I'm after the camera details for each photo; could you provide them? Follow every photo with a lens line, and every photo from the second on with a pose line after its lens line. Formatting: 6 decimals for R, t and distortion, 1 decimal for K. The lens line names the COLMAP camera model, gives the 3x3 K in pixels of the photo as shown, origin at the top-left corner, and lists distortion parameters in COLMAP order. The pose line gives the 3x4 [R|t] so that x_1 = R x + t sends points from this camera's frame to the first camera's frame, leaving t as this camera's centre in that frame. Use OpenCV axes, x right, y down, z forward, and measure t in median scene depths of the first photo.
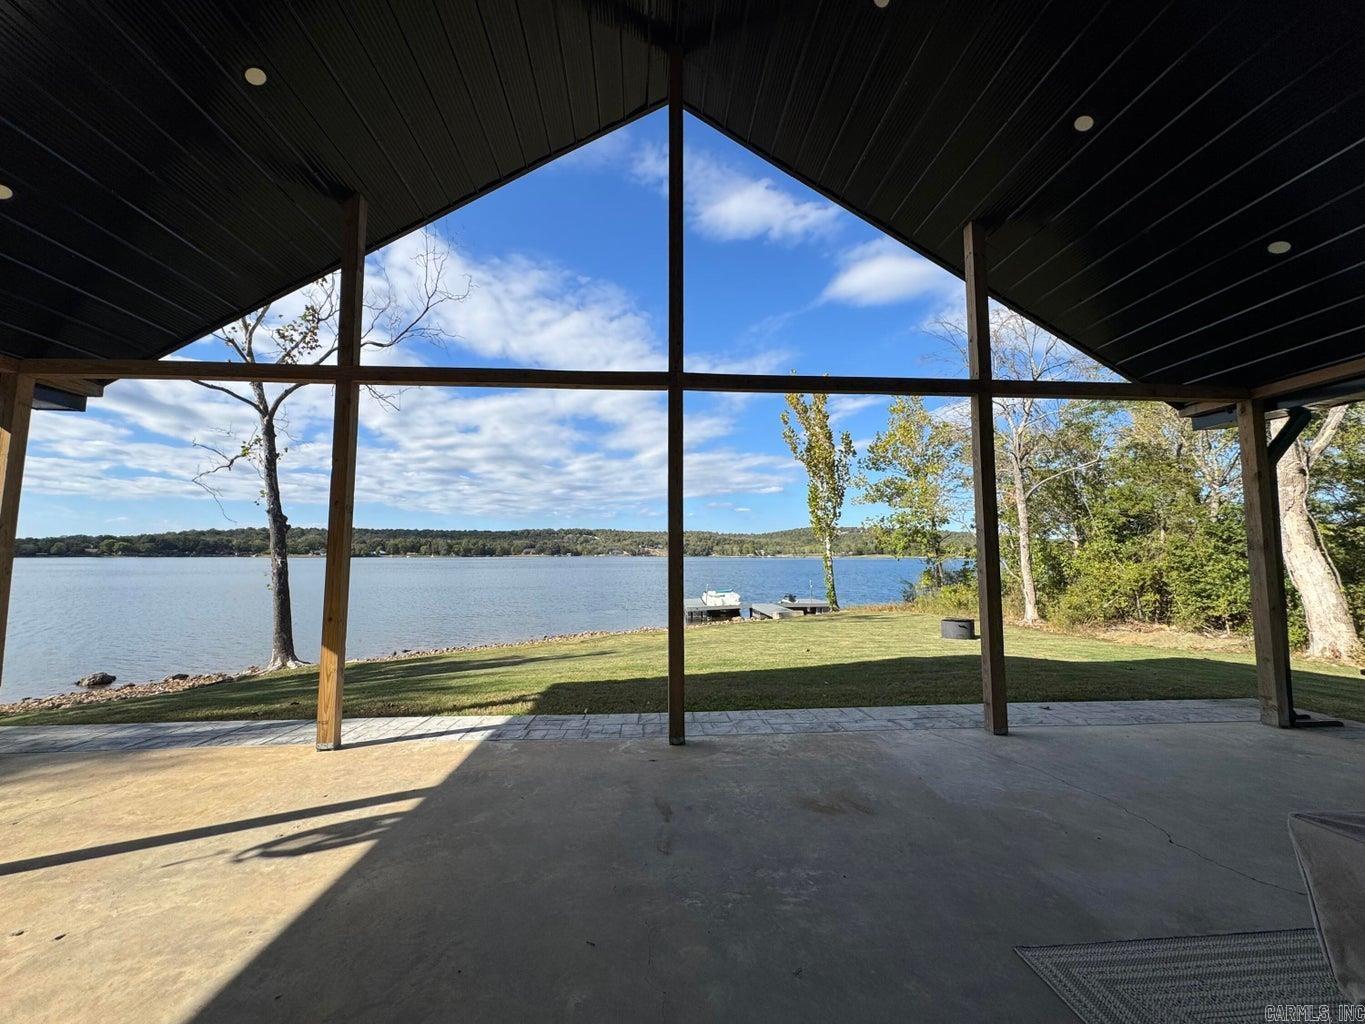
lens RADIAL K [[544.7, 0, 680.0], [0, 544.7, 510.2], [0, 0, 1]] dist [-0.000166, 0.000528]
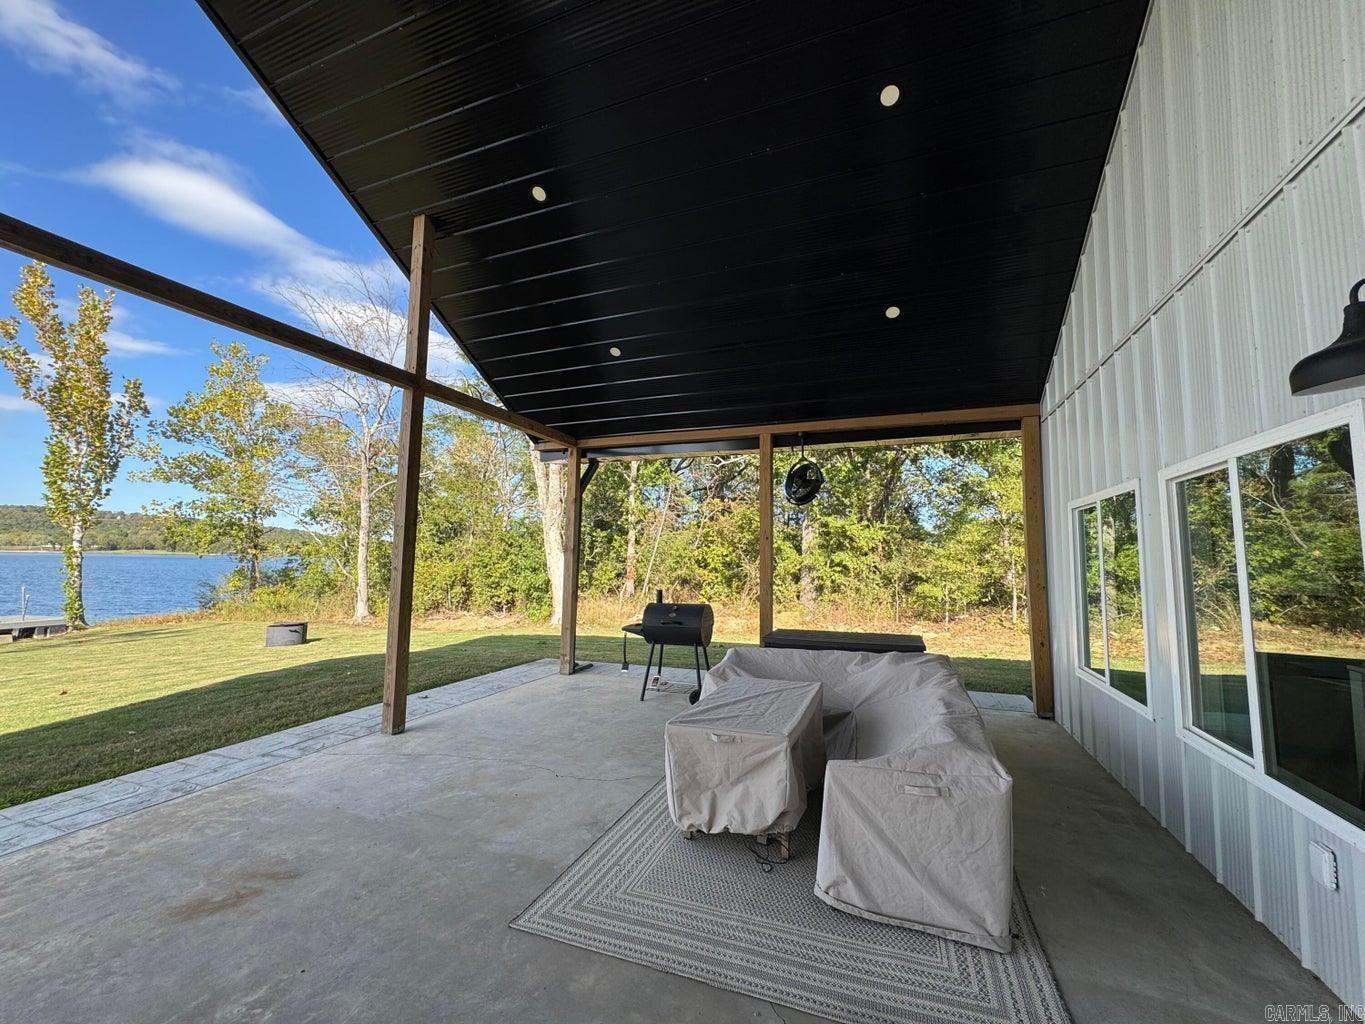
lens RADIAL K [[544.7, 0, 680.6], [0, 544.7, 512.1], [0, 0, 1]] dist [-0.000166, 0.000528]
pose [[0.428591, 0.085504, 0.899444, -0.029862], [-0.090408, 0.994574, -0.051467, 0.004268], [-0.898964, -0.059259, 0.433995, 0.034128]]
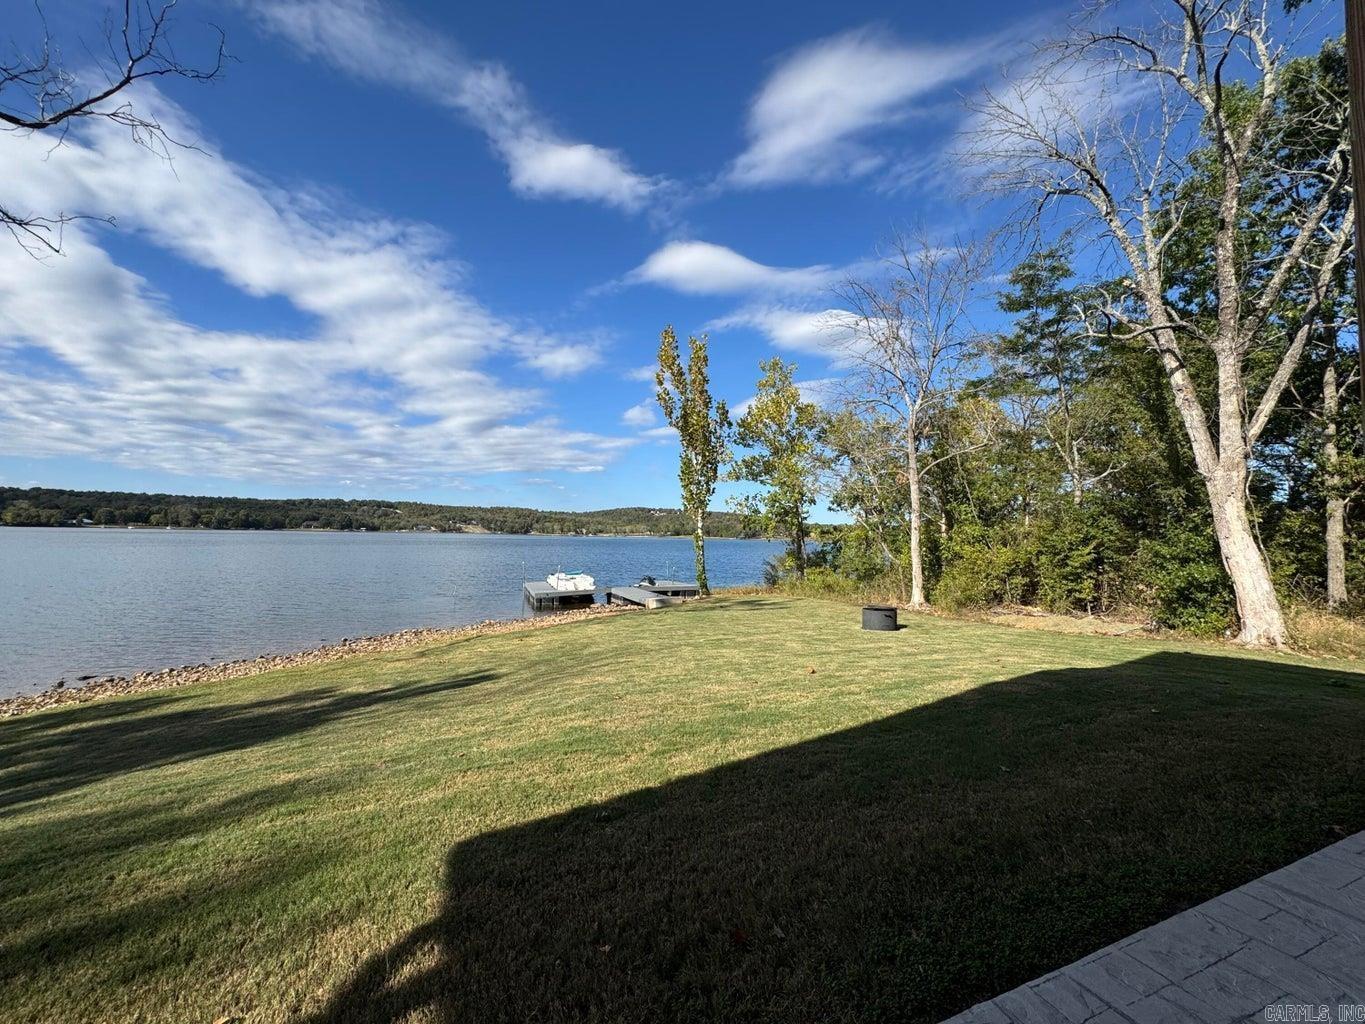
lens RADIAL K [[544.7, 0, 672.4], [0, 544.7, 513.2], [0, 0, 1]] dist [-0.000166, 0.000528]
pose [[0.949396, 0.029558, 0.312687, -0.078528], [-0.043278, 0.998377, 0.037027, 0.021725], [-0.311085, -0.048686, 0.949134, 0.215934]]
